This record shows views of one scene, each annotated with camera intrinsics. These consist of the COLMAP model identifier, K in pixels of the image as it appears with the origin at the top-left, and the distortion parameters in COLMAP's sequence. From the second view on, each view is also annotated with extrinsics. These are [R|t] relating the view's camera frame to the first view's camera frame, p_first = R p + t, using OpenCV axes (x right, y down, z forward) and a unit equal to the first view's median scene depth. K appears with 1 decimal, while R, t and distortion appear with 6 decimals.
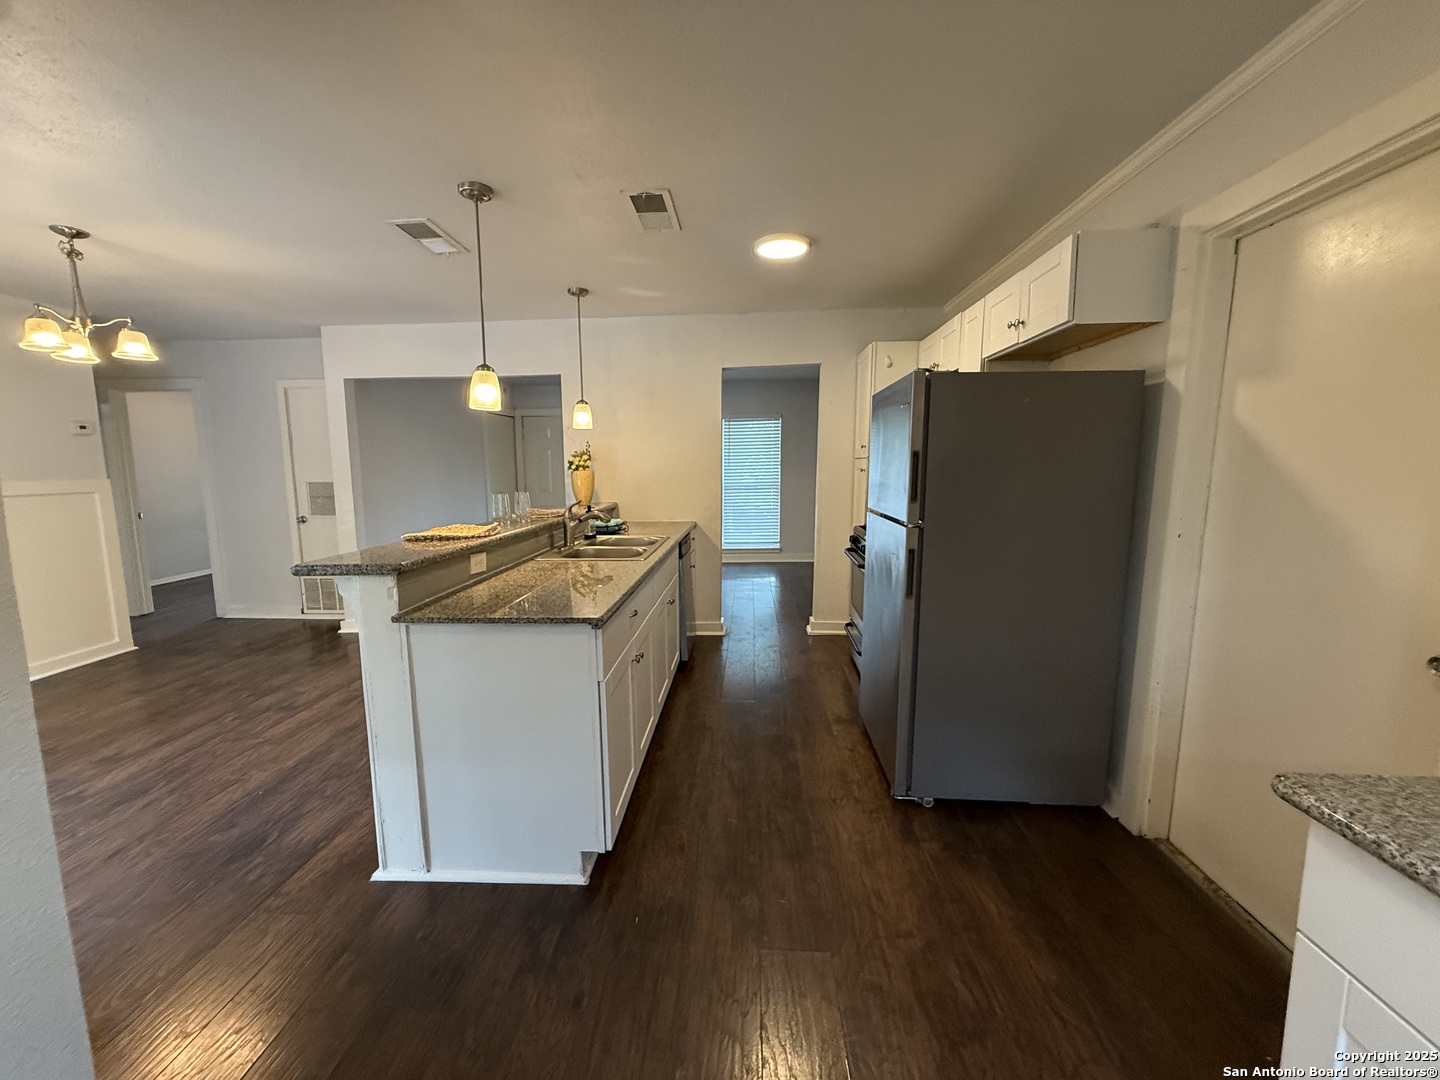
lens RADIAL K [[574.3, 0, 718.3], [0, 574.3, 537.3], [0, 0, 1]] dist [0.001967, -0.000637]
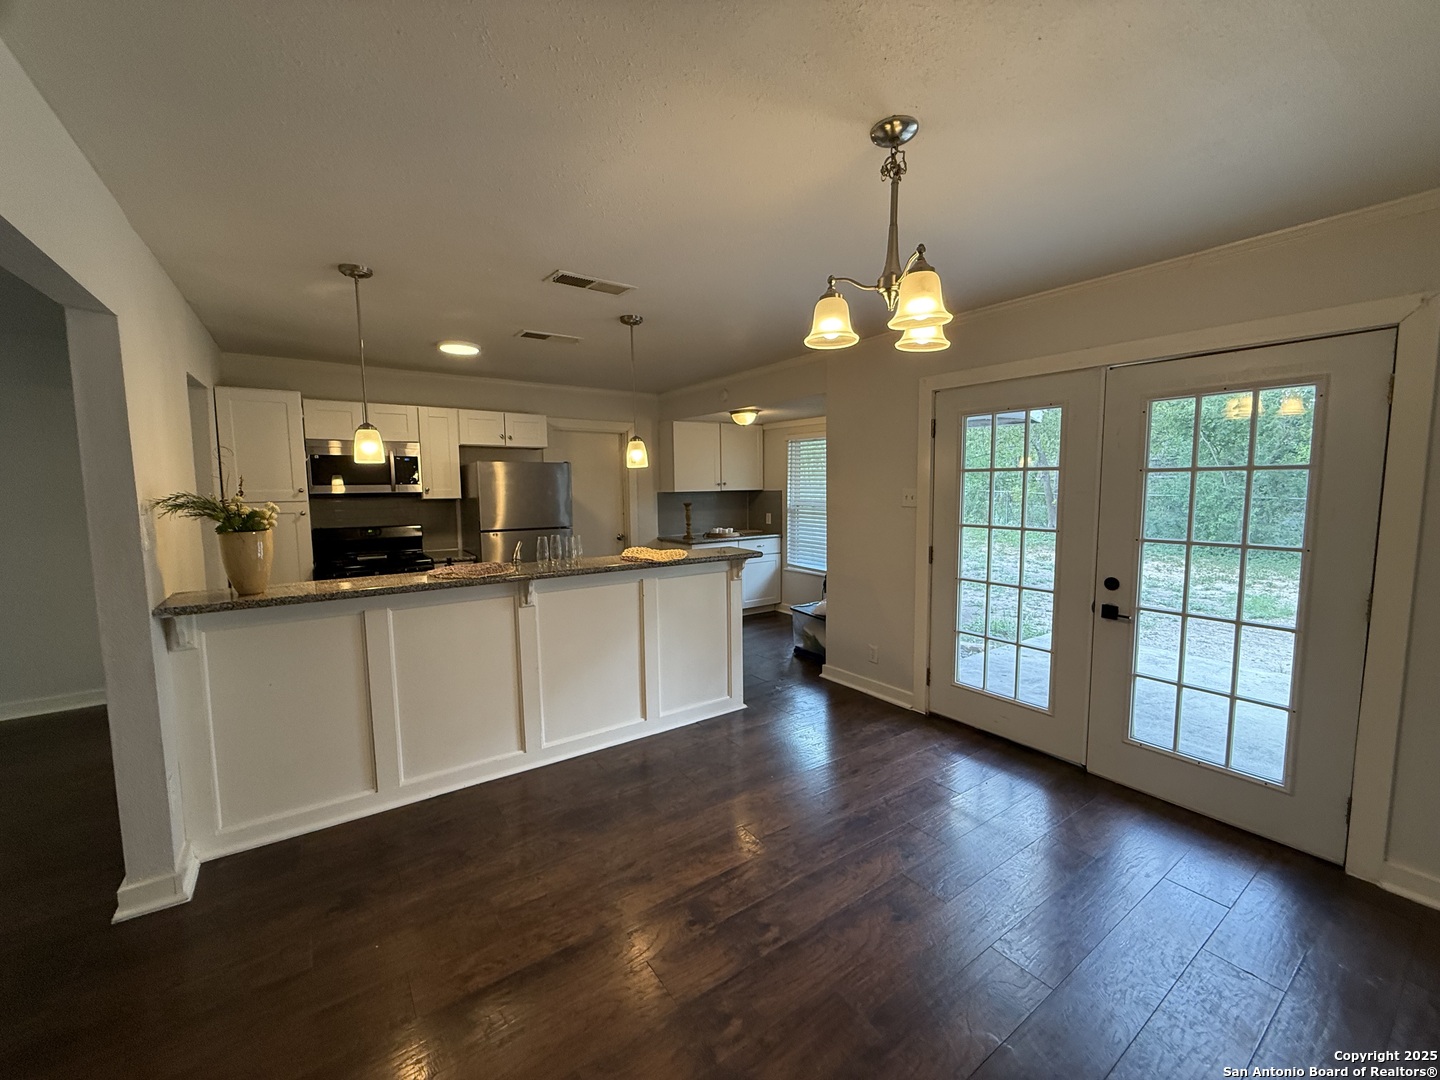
lens RADIAL K [[574.3, 0, 715.6], [0, 574.3, 538.2], [0, 0, 1]] dist [0.001967, -0.000637]
pose [[-0.621040, -0.057759, 0.781648, -1.205341], [0.114652, 0.979859, 0.163500, -0.188483], [-0.775348, 0.191157, -0.601909, 1.269458]]
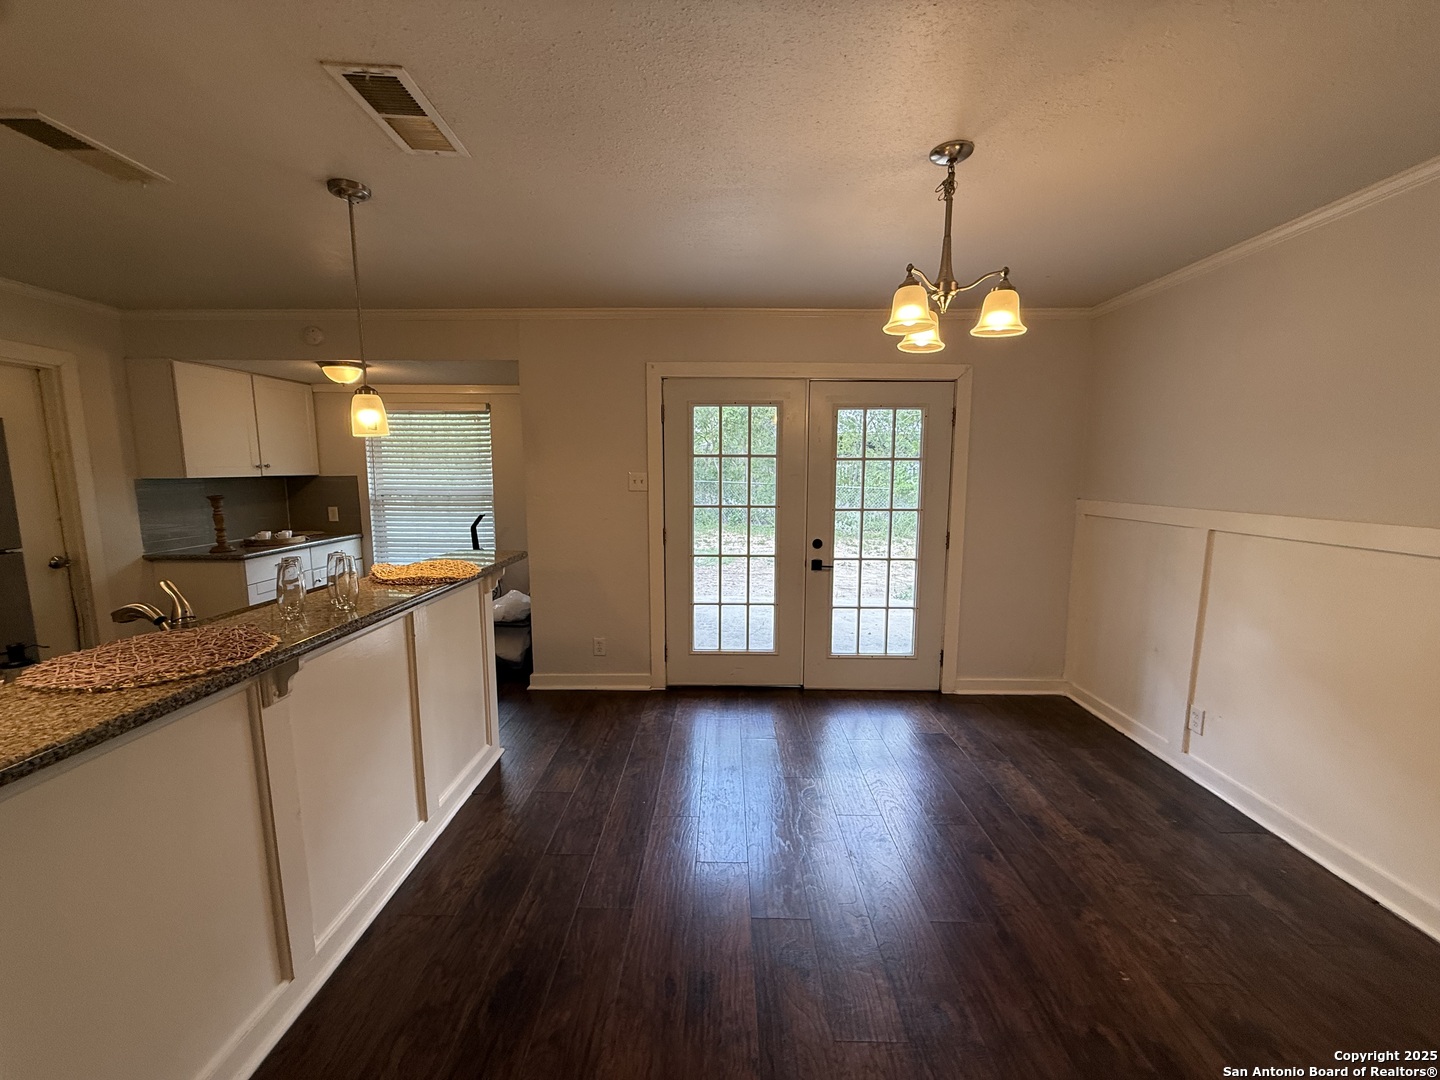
lens RADIAL K [[574.3, 0, 713.6], [0, 574.3, 540.2], [0, 0, 1]] dist [0.001967, -0.000637]
pose [[-0.999030, 0.015165, -0.041345, -0.655379], [0.004305, 0.967969, 0.251033, -0.209293], [0.043828, 0.250611, -0.967095, 1.403495]]
